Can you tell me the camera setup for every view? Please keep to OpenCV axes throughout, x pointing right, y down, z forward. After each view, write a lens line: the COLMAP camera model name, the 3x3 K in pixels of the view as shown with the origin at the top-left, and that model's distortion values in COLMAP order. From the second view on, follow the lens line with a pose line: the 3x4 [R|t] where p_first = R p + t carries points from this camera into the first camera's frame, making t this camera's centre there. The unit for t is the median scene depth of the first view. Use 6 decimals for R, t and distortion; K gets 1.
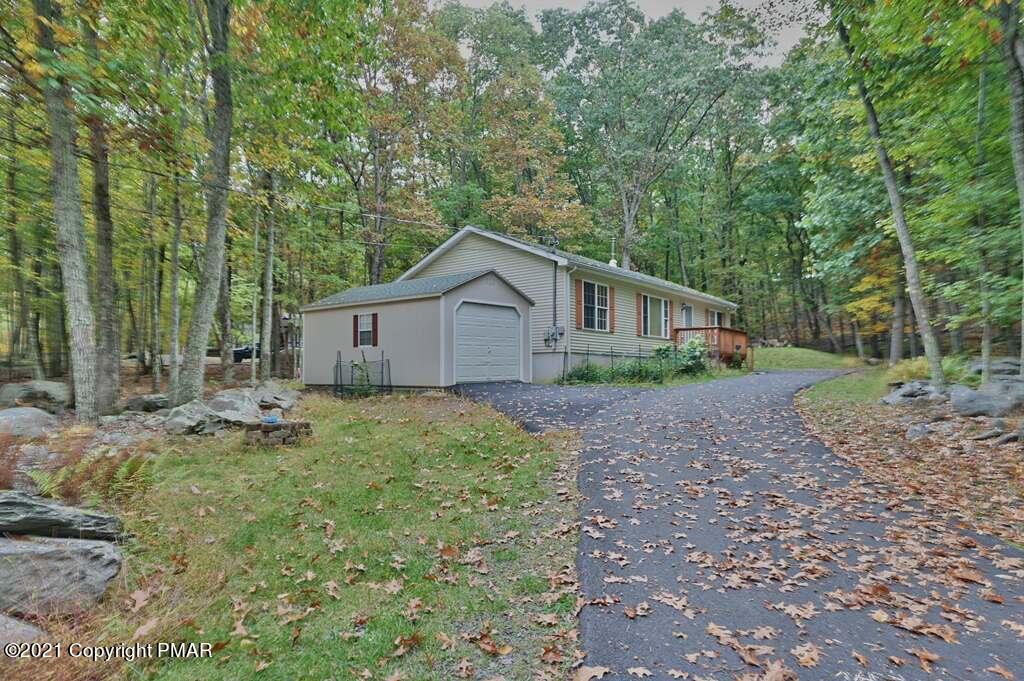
lens RADIAL K [[619.2, 0, 512.2], [0, 619.2, 338.0], [0, 0, 1]] dist [-0.017467, -0.001283]
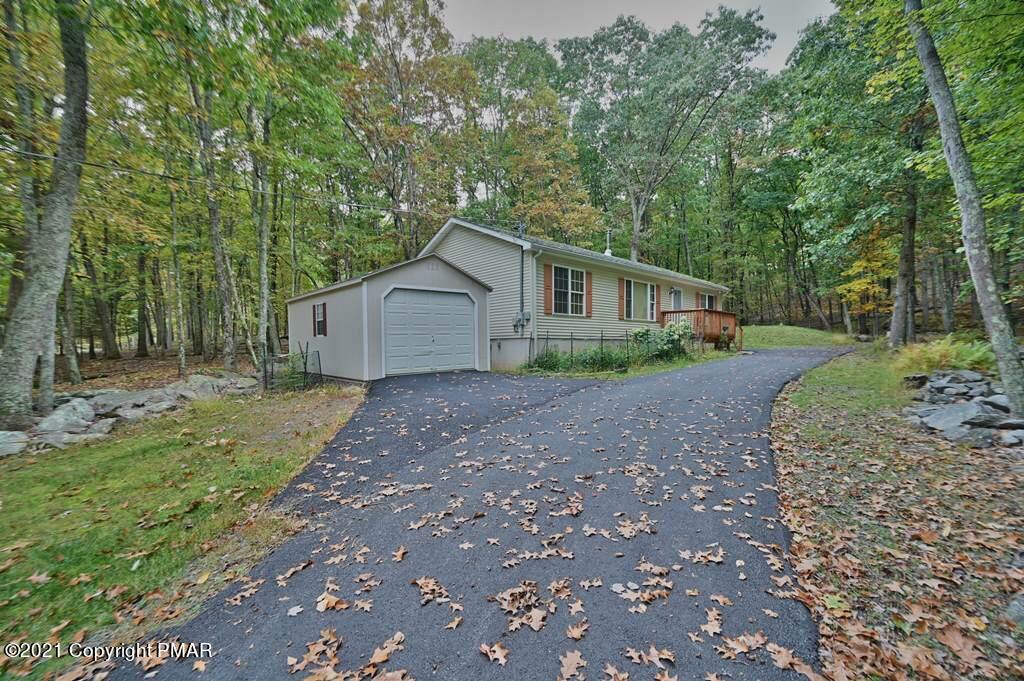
lens RADIAL K [[427.4, 0, 511.3], [0, 427.4, 348.1], [0, 0, 1]] dist [-0.011500, 0.000408]
pose [[0.989041, -0.005800, -0.147525, 0.120555], [0.015706, 0.997691, 0.066076, -0.005473], [0.146801, -0.067669, 0.986849, 0.249196]]
